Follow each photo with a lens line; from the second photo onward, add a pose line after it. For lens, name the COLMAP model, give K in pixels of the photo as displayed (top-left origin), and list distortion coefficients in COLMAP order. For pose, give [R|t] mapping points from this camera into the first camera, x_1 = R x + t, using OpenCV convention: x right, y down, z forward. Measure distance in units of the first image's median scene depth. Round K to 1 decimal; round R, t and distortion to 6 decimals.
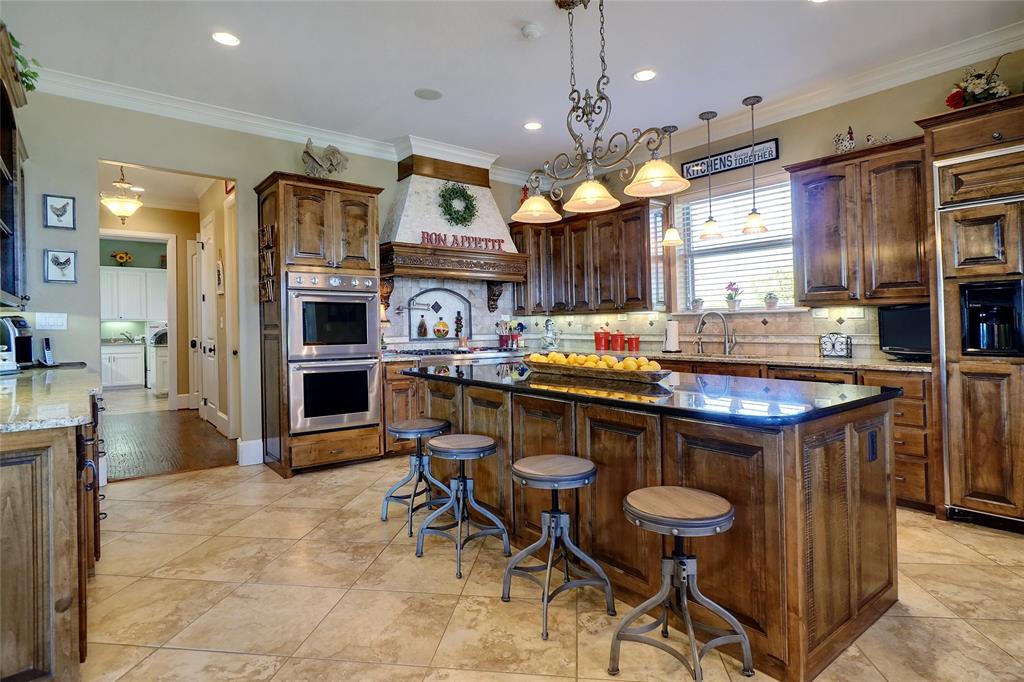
lens RADIAL K [[545.3, 0, 512.9], [0, 545.3, 334.3], [0, 0, 1]] dist [-0.001491, -0.000755]
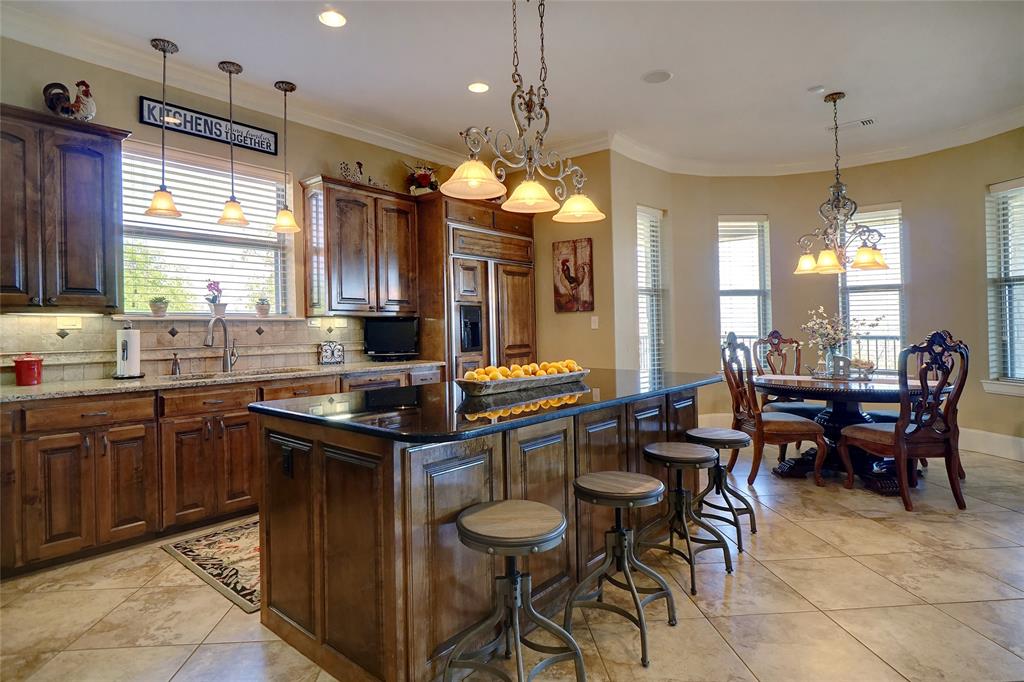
lens RADIAL K [[565.6, 0, 512.4], [0, 565.6, 319.1], [0, 0, 1]] dist [-0.001688, -0.000214]
pose [[-0.203025, 0.024254, 0.978873, -0.520796], [0.025664, 0.999482, -0.019441, -0.013632], [-0.978837, 0.021175, -0.203542, 0.792672]]
